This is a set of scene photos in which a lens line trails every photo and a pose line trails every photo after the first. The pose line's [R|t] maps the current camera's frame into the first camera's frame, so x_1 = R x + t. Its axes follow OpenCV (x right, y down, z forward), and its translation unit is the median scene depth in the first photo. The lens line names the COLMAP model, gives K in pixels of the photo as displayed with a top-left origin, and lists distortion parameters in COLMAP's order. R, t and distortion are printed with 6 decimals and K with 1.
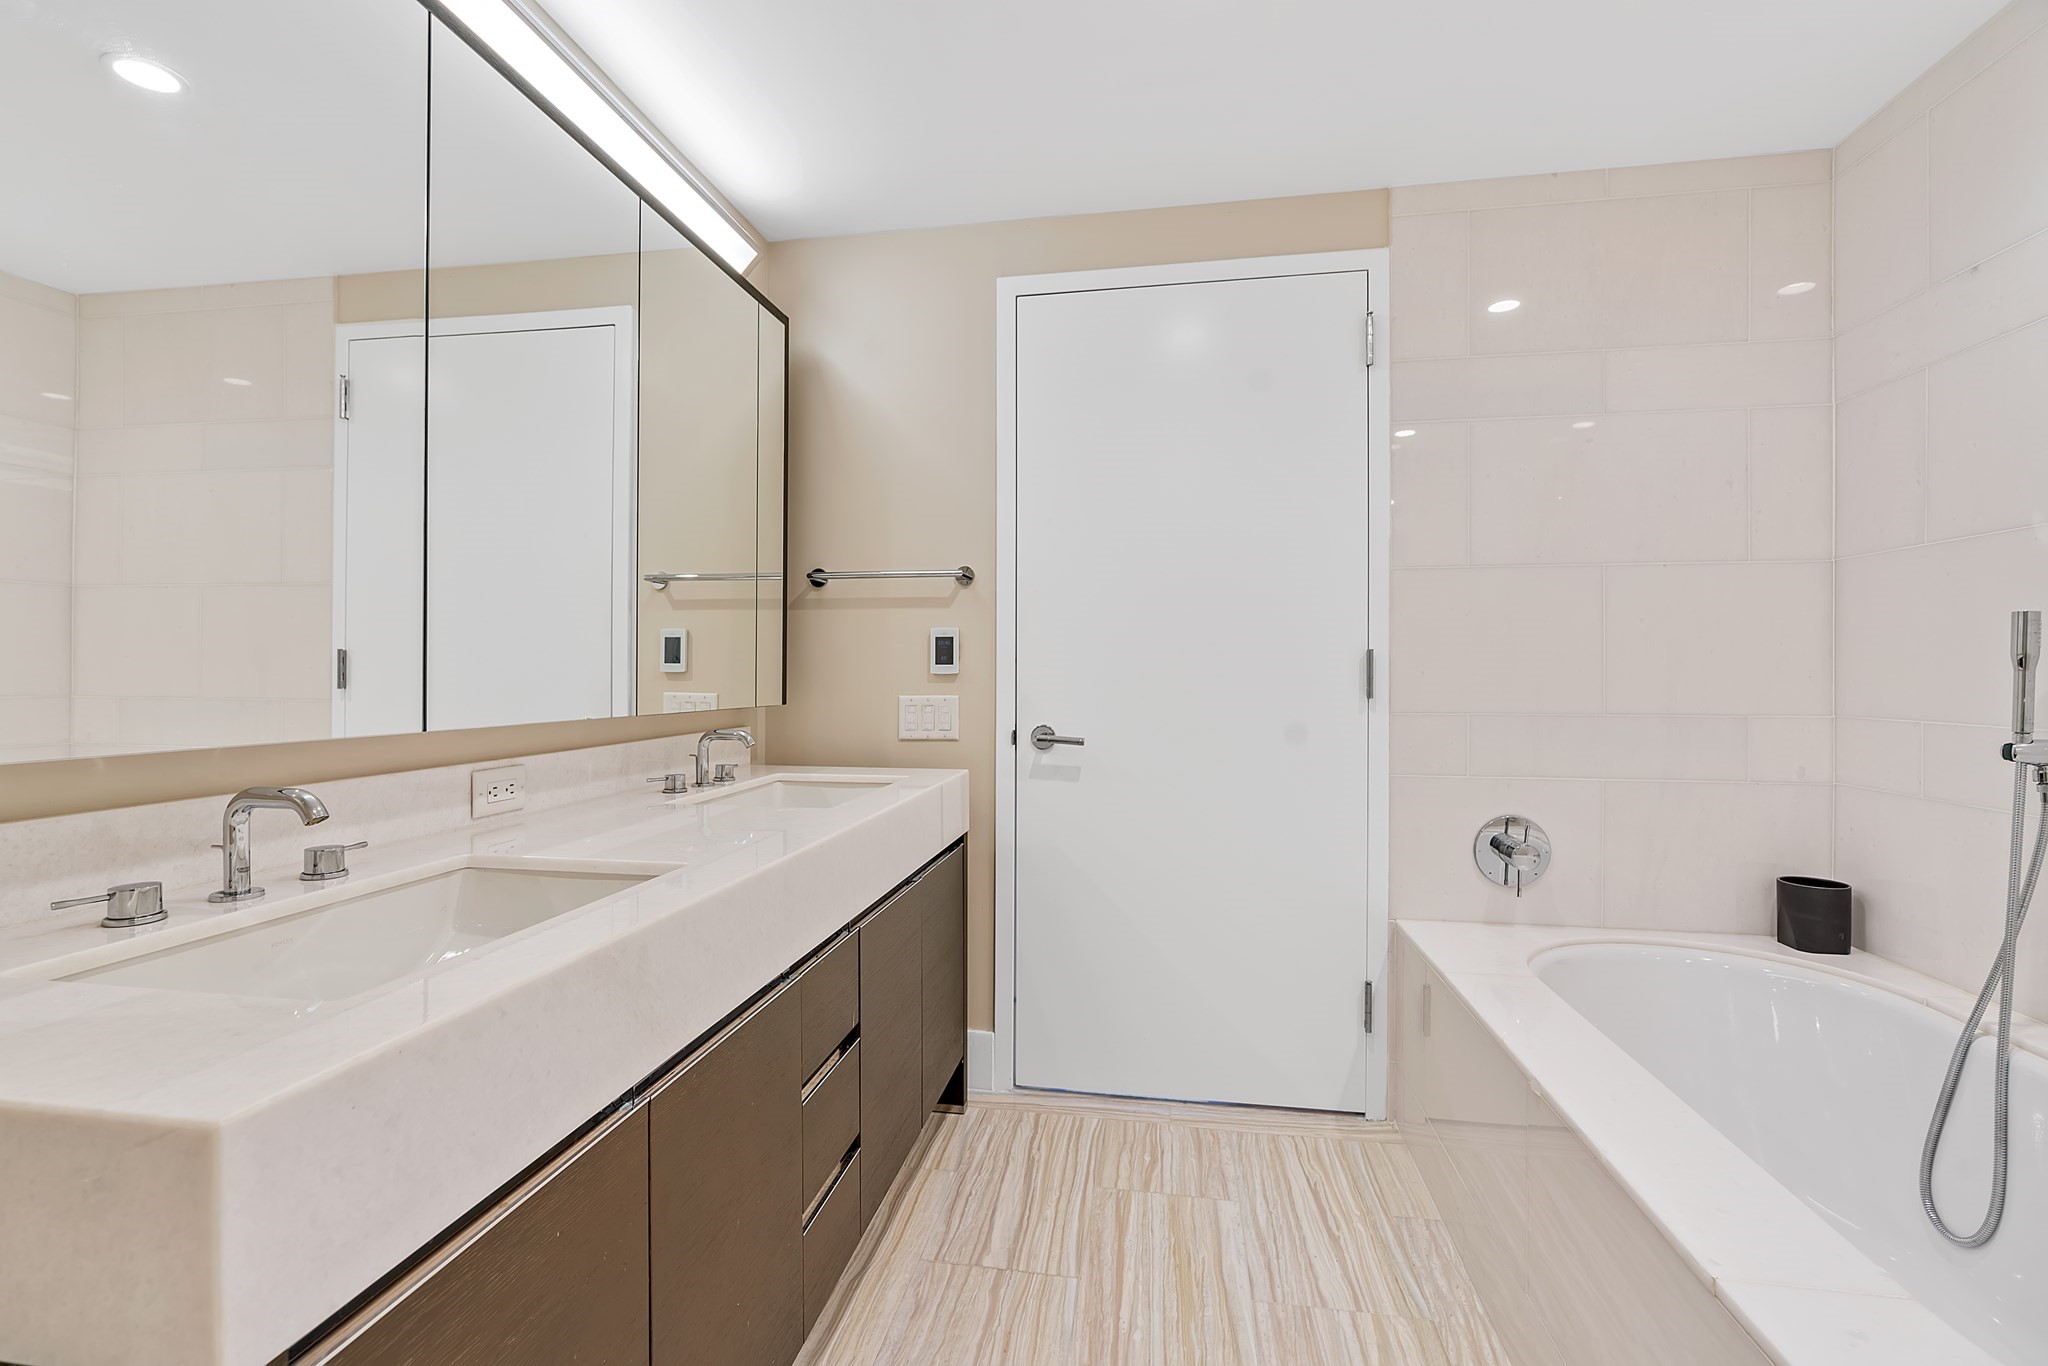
lens RADIAL K [[919.0, 0, 1021.3], [0, 919.0, 691.7], [0, 0, 1]] dist [-0.011595, 0.000329]
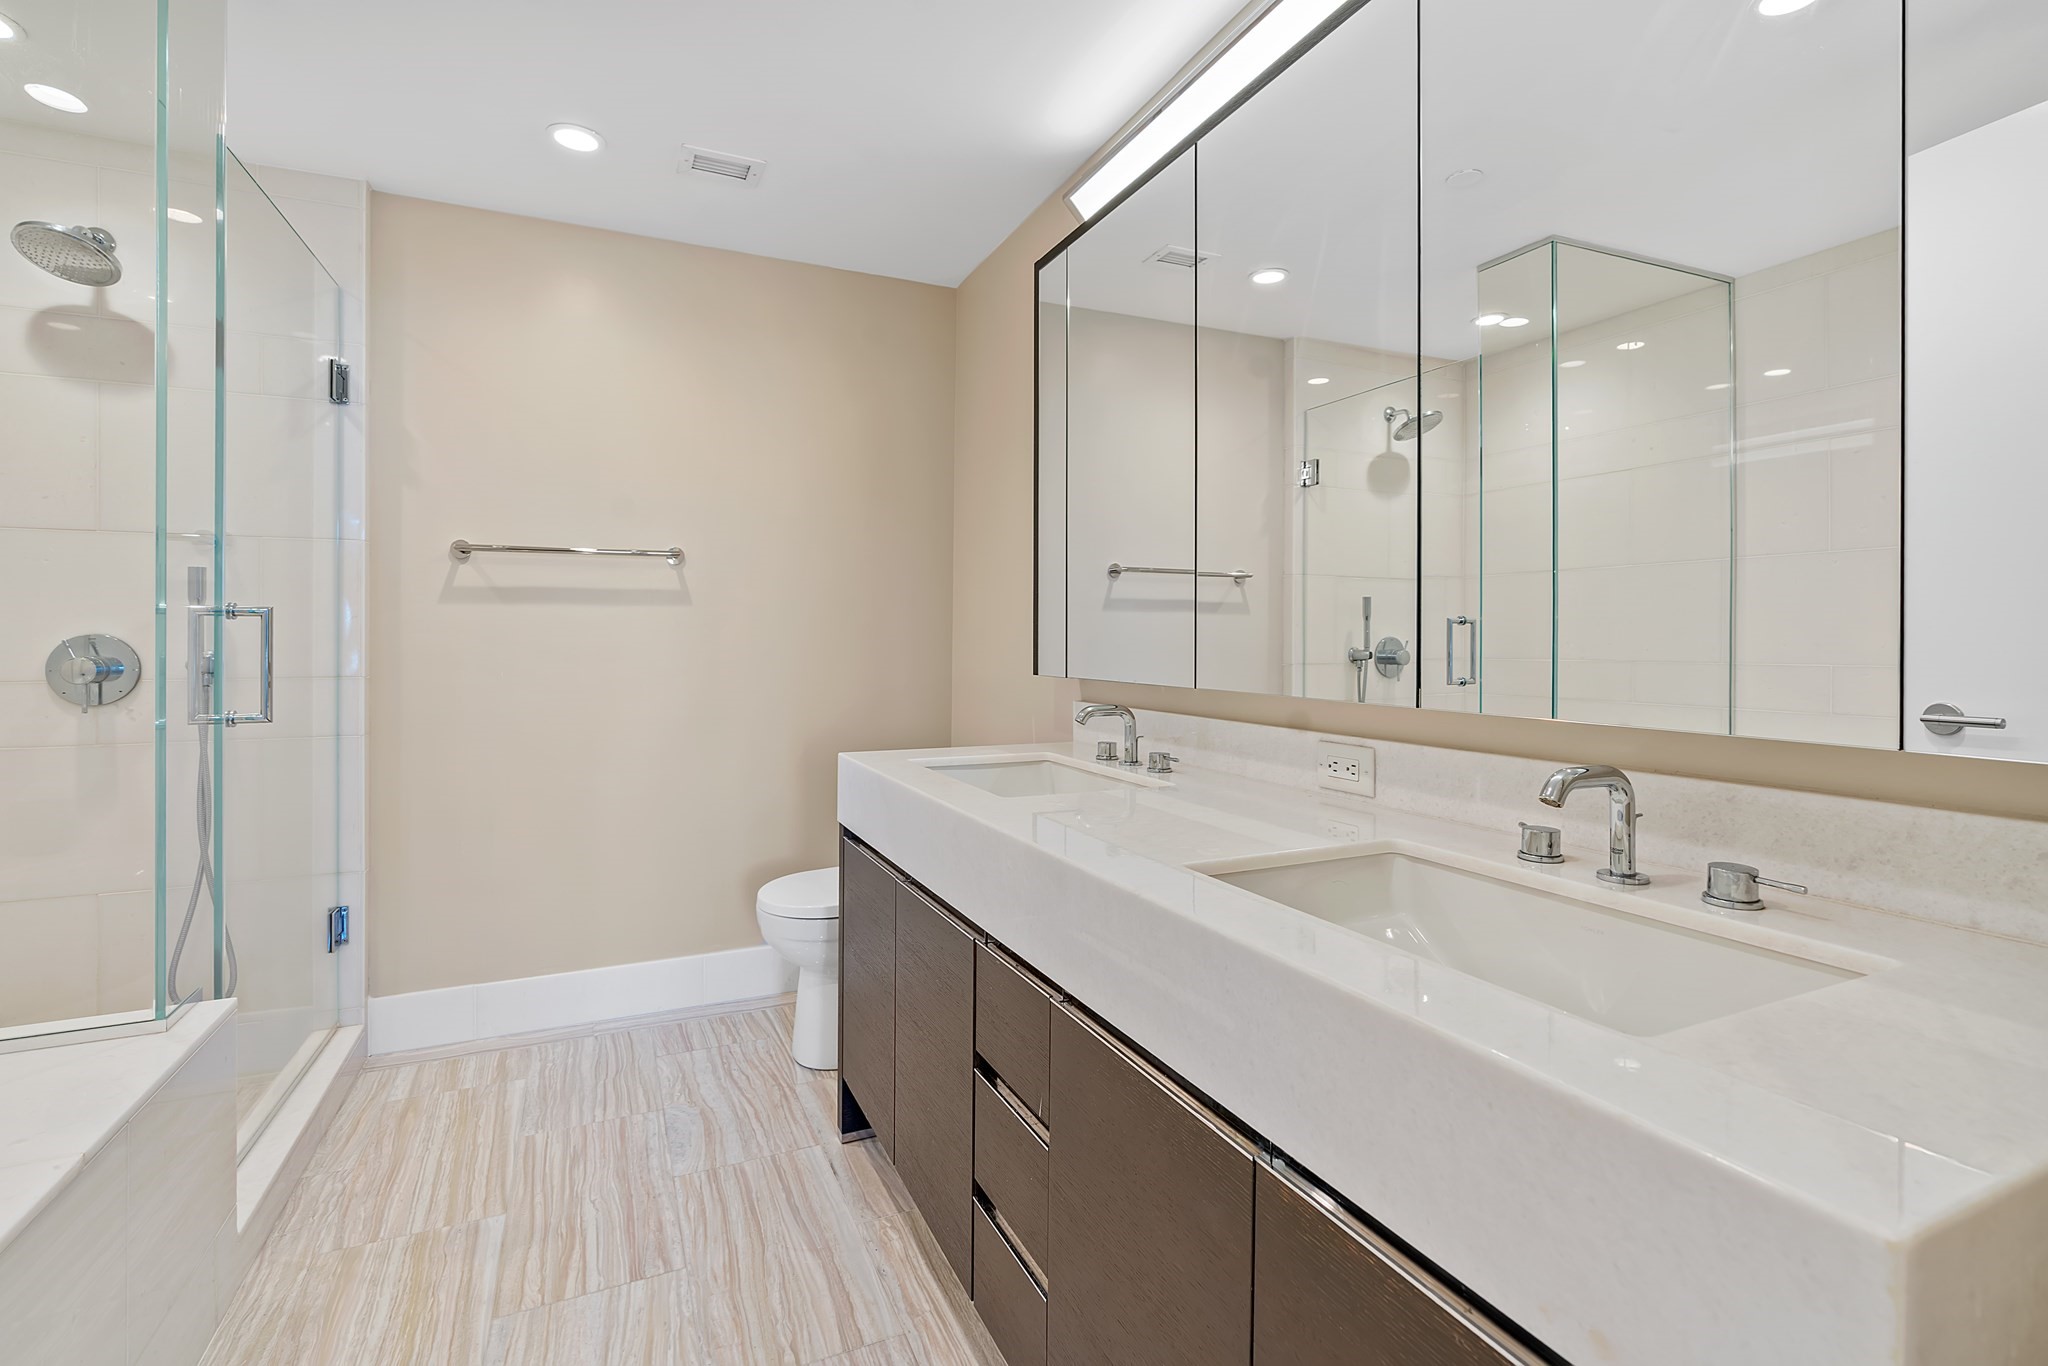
lens RADIAL K [[966.4, 0, 1002.1], [0, 966.4, 672.6], [0, 0, 1]] dist [0.001383, 0.000210]
pose [[-0.843827, 0.005537, -0.536587, 0.258710], [-0.021816, 0.998766, 0.044614, -0.026079], [0.536172, 0.049353, -0.842665, 1.661538]]
